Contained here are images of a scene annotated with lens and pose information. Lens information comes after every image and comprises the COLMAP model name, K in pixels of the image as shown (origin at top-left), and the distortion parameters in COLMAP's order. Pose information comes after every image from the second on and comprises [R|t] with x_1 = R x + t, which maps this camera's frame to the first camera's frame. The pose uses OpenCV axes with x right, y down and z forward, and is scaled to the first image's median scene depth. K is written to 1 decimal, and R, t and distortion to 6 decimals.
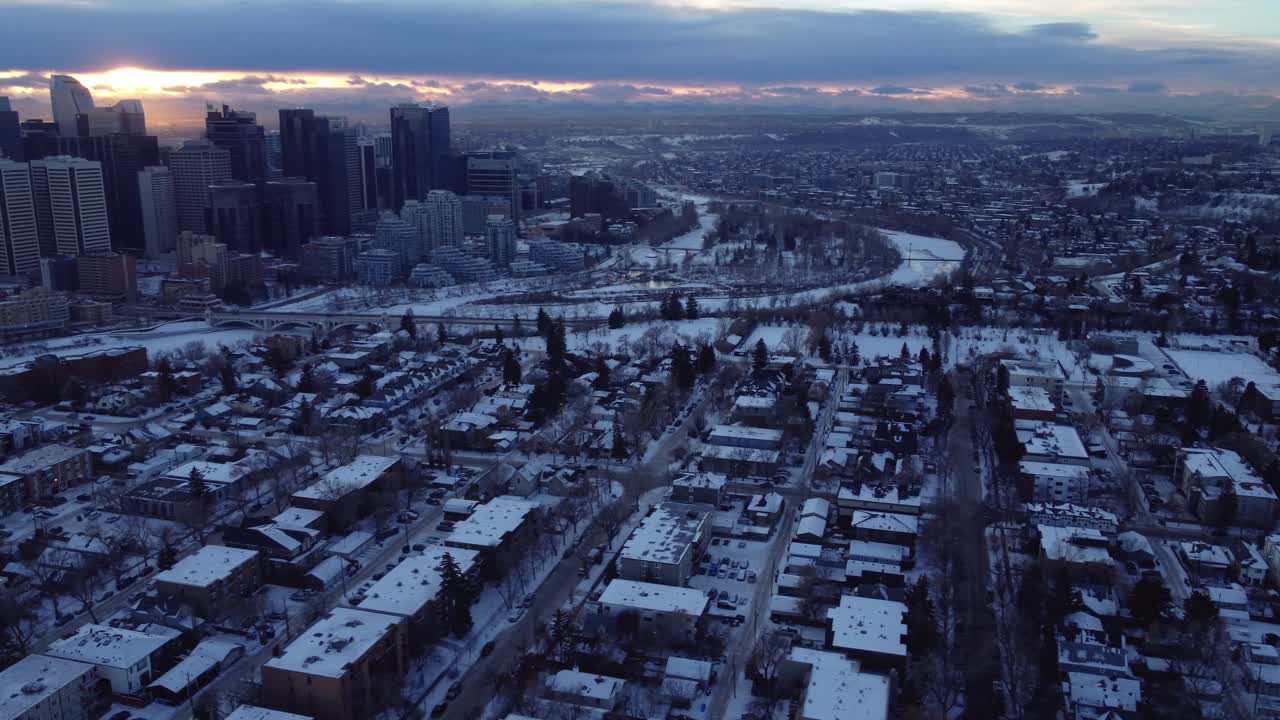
lens RADIAL K [[1007.3, 0, 629.9], [0, 1007.3, 360.6], [0, 0, 1]] dist [0.008456, -0.001732]
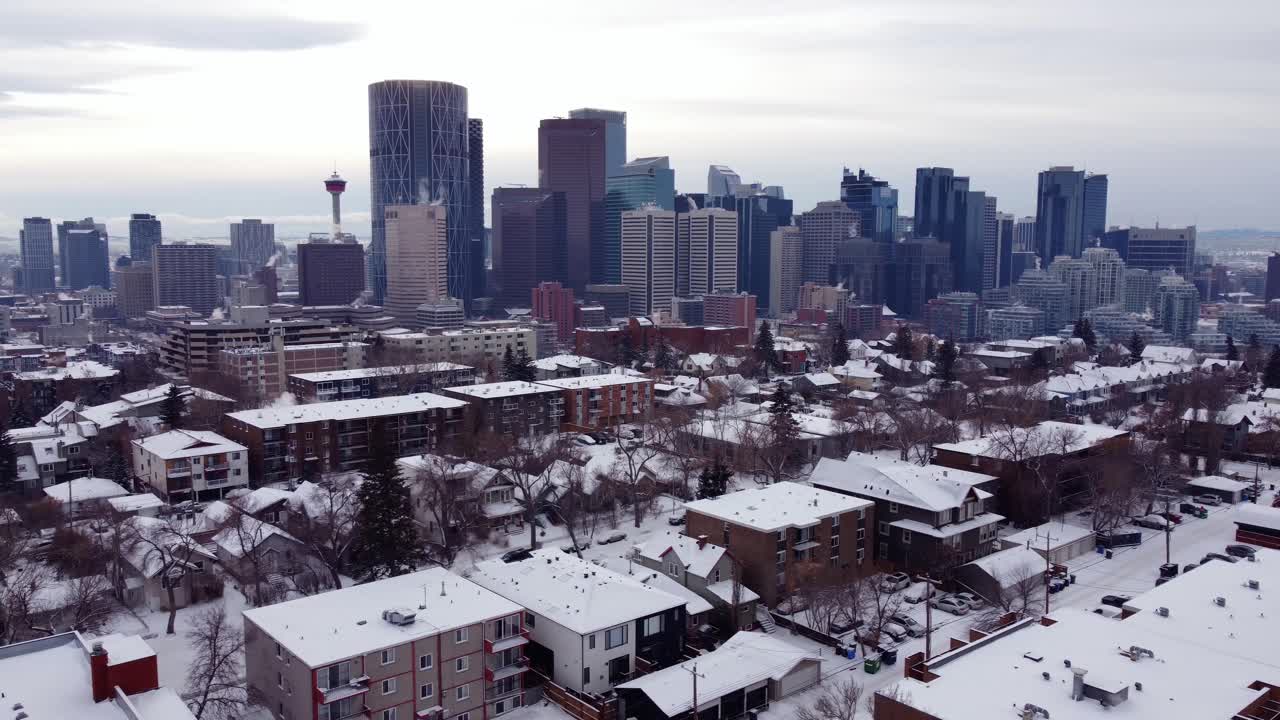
lens RADIAL K [[1007.3, 0, 641.5], [0, 1007.3, 361.1], [0, 0, 1]] dist [0.008456, -0.001732]
pose [[0.837305, 0.062248, -0.543182, -0.053830], [-0.129540, 0.987796, -0.086484, 0.049400], [0.531169, 0.142777, 0.835149, 0.139304]]
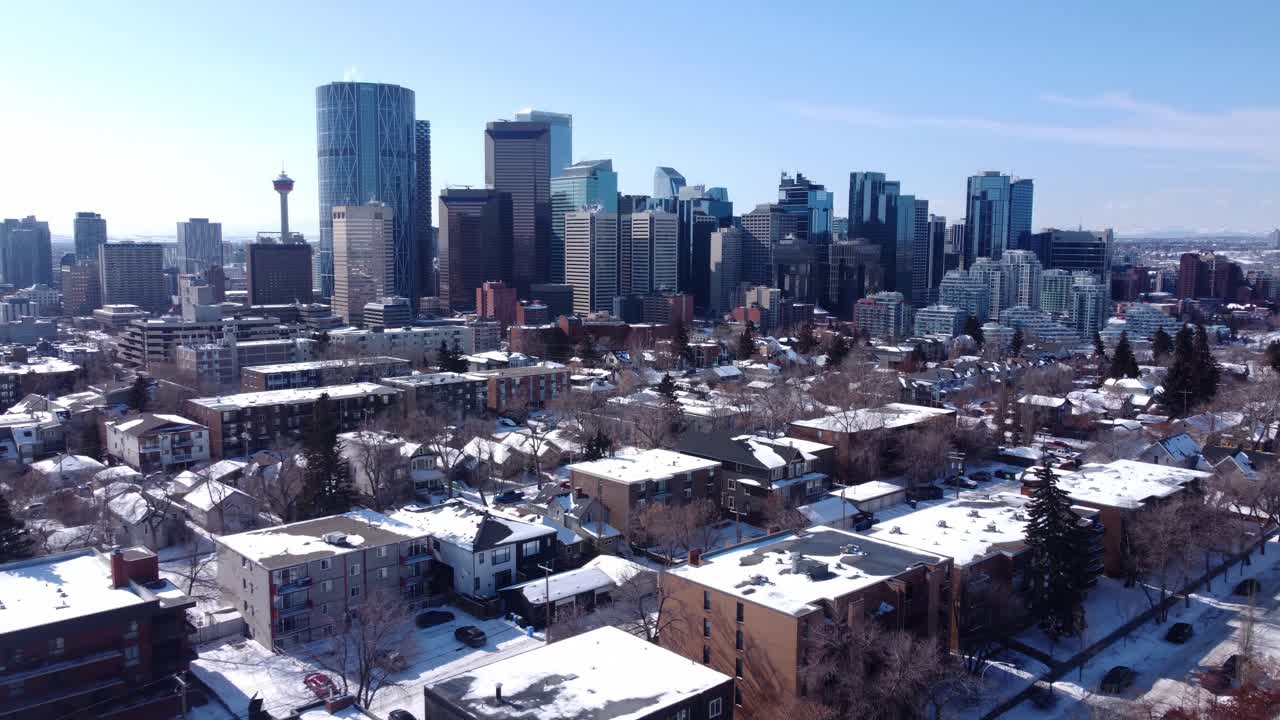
lens RADIAL K [[1007.3, 0, 638.1], [0, 1007.3, 366.4], [0, 0, 1]] dist [0.008456, -0.001732]
pose [[0.860039, 0.064015, -0.506197, -0.026404], [-0.123938, 0.988595, -0.085553, 0.052615], [0.494947, 0.136317, 0.858164, 0.116105]]
